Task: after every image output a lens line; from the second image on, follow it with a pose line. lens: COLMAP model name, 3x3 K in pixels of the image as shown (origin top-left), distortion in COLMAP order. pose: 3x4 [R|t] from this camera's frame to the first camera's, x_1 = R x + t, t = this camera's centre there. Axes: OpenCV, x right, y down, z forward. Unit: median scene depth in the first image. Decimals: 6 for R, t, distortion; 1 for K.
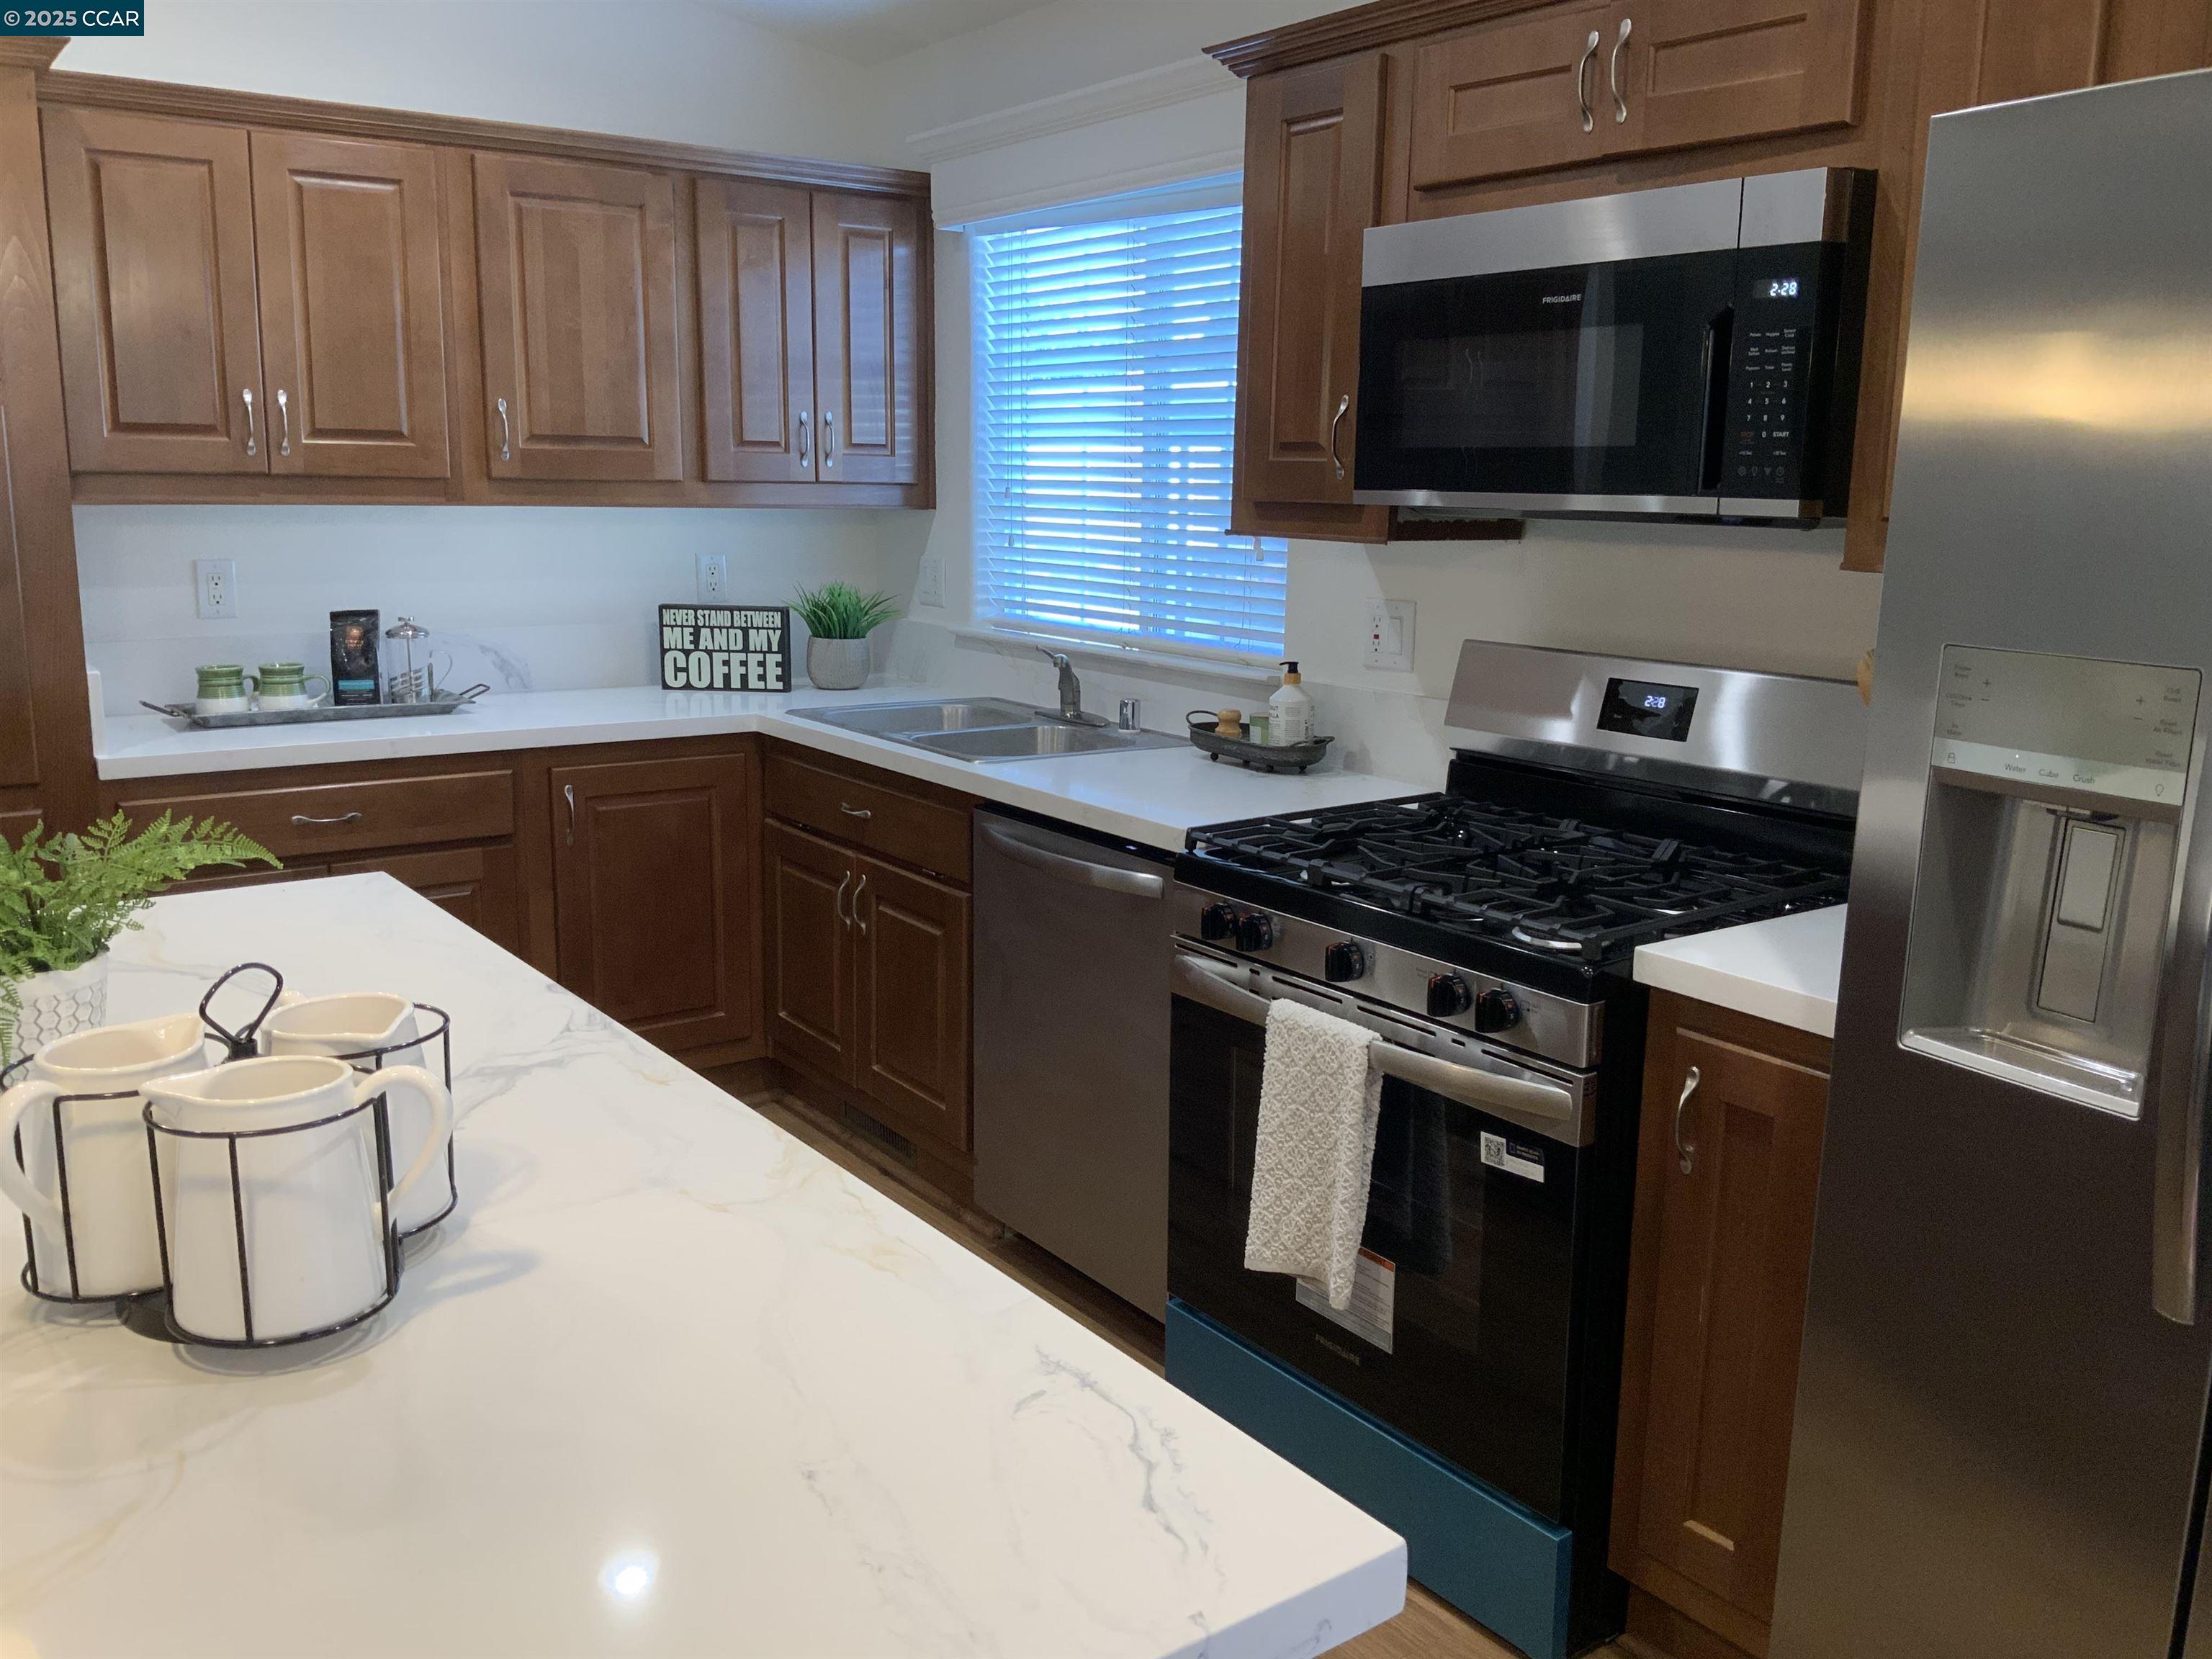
lens RADIAL K [[1819.7, 0, 1102.2], [0, 1819.7, 821.7], [0, 0, 1]] dist [0.116150, -0.237932]
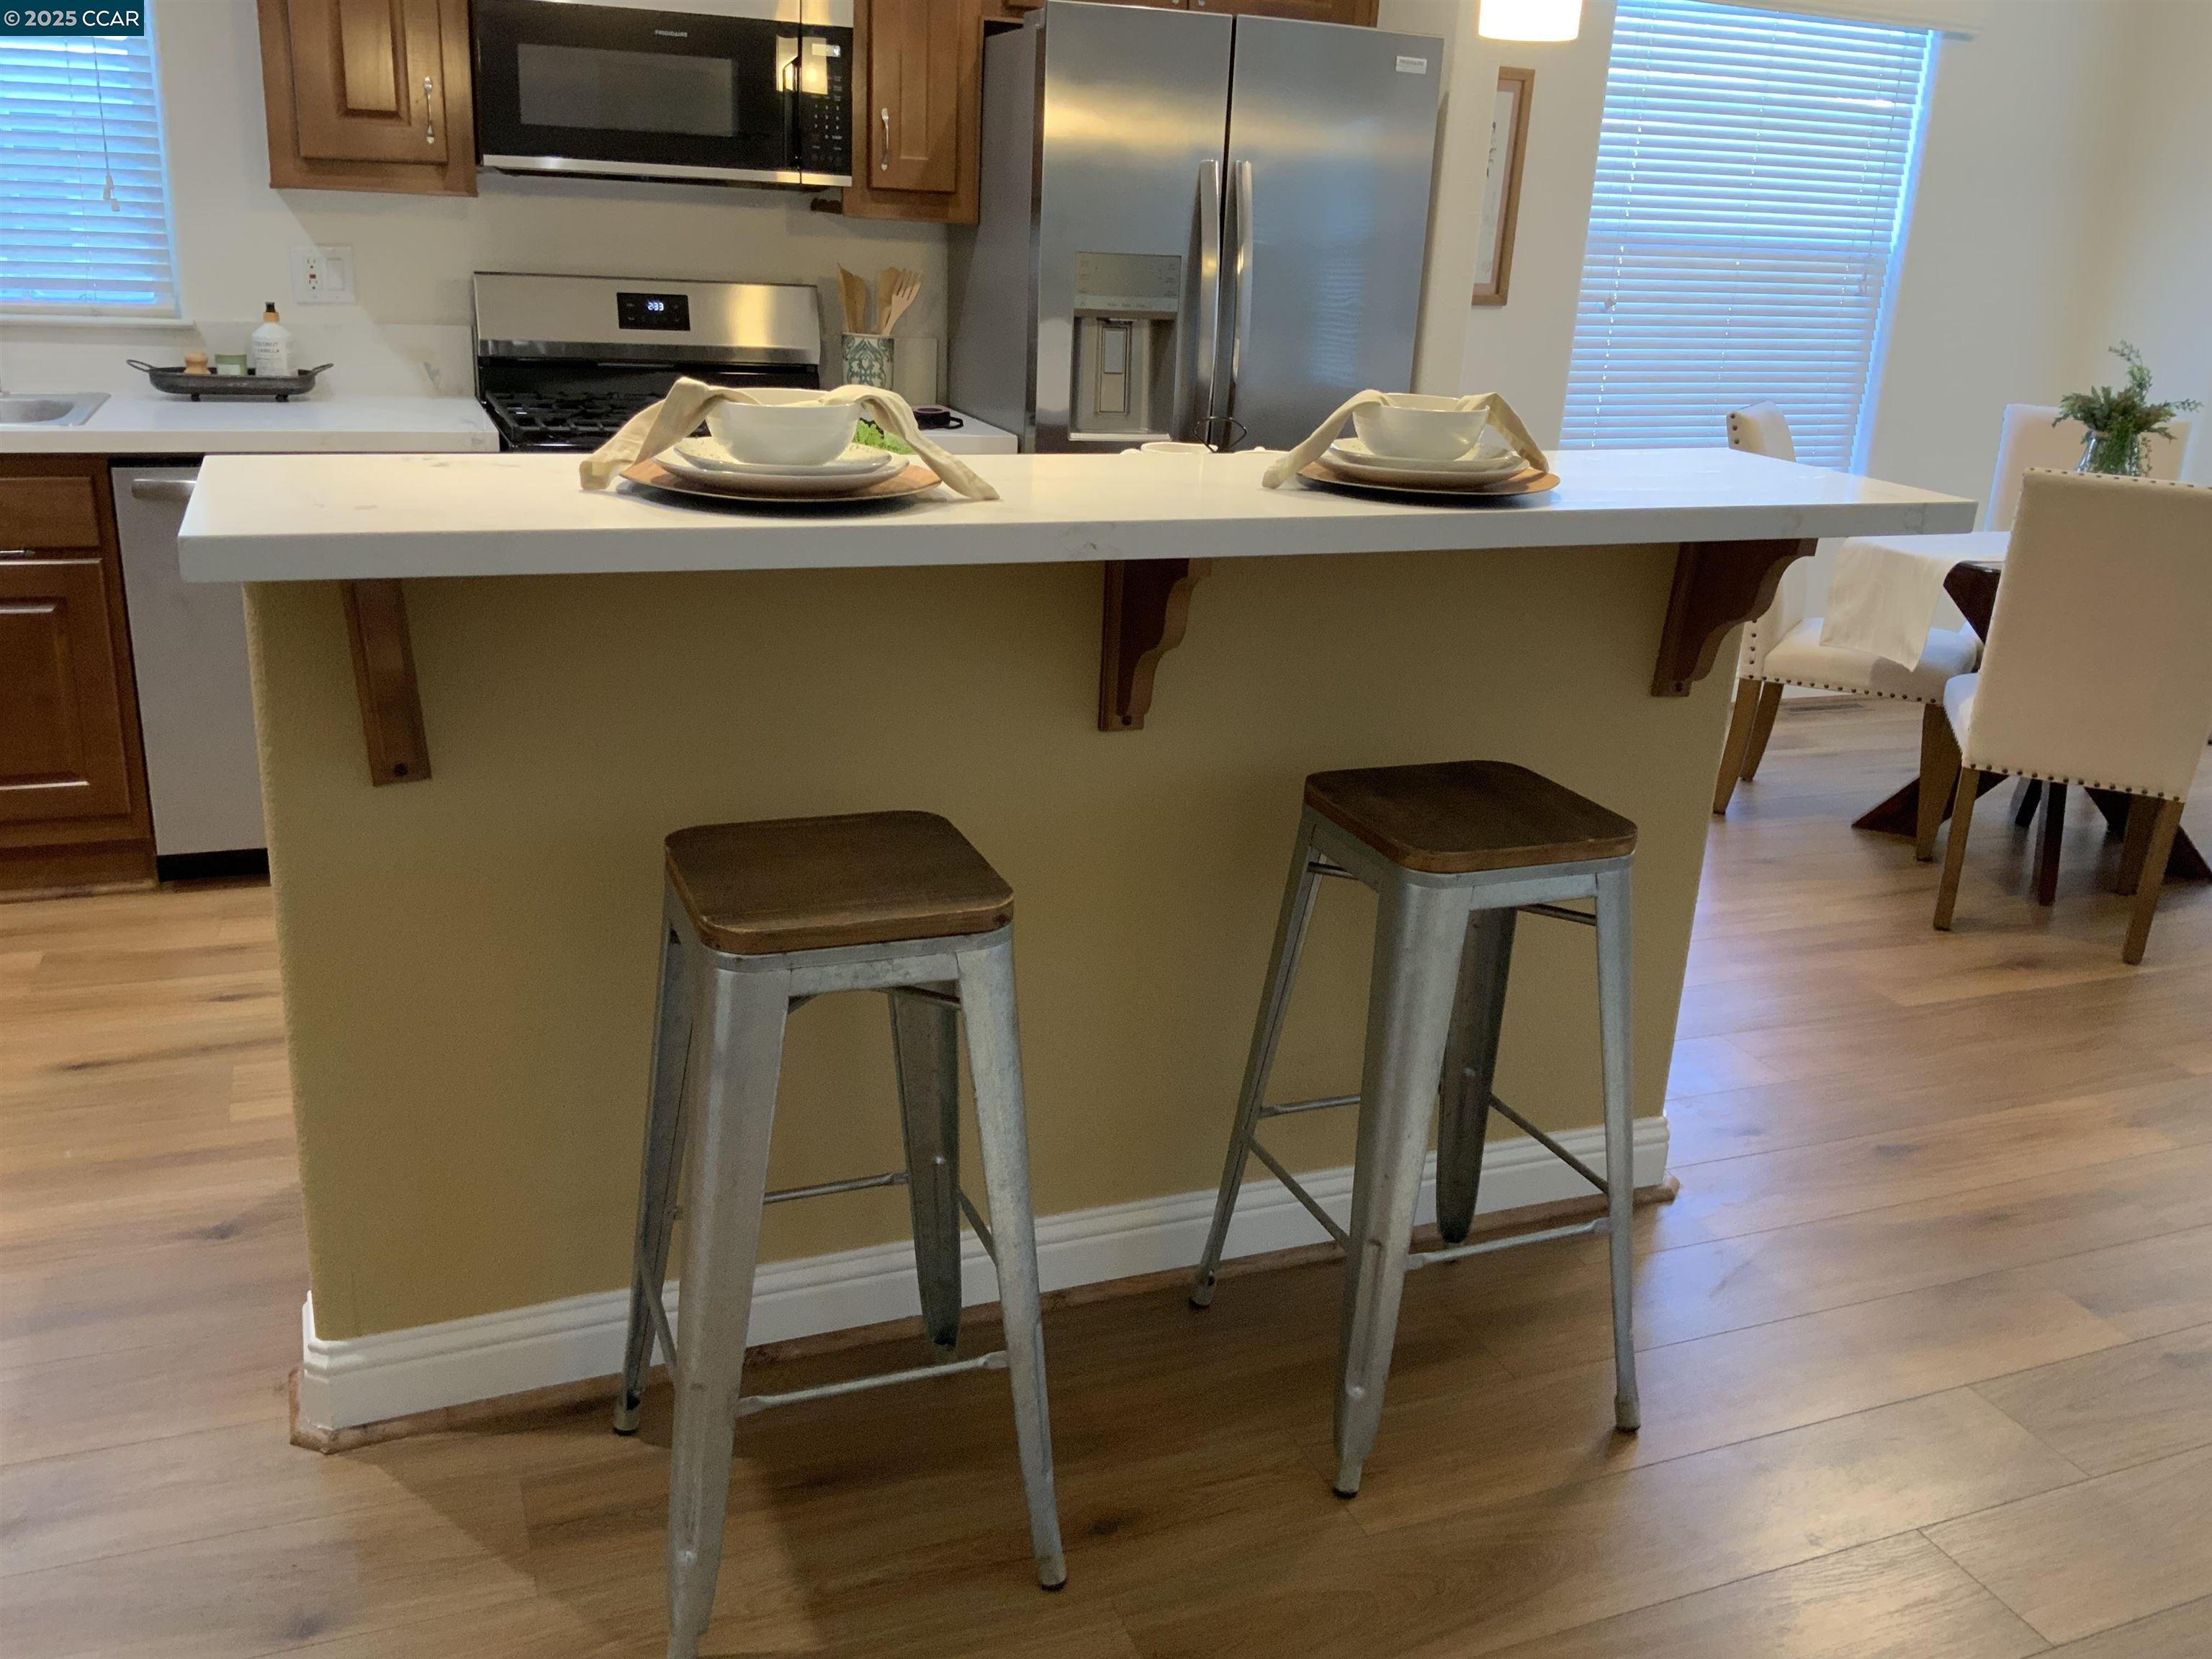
lens RADIAL K [[1819.7, 0, 1102.2], [0, 1819.7, 821.7], [0, 0, 1]] dist [0.116150, -0.237932]
pose [[0.234193, -0.316733, 0.919148, -0.987875], [0.137511, 0.946728, 0.291200, -0.046067], [-0.962416, 0.058196, 0.265272, 0.218725]]
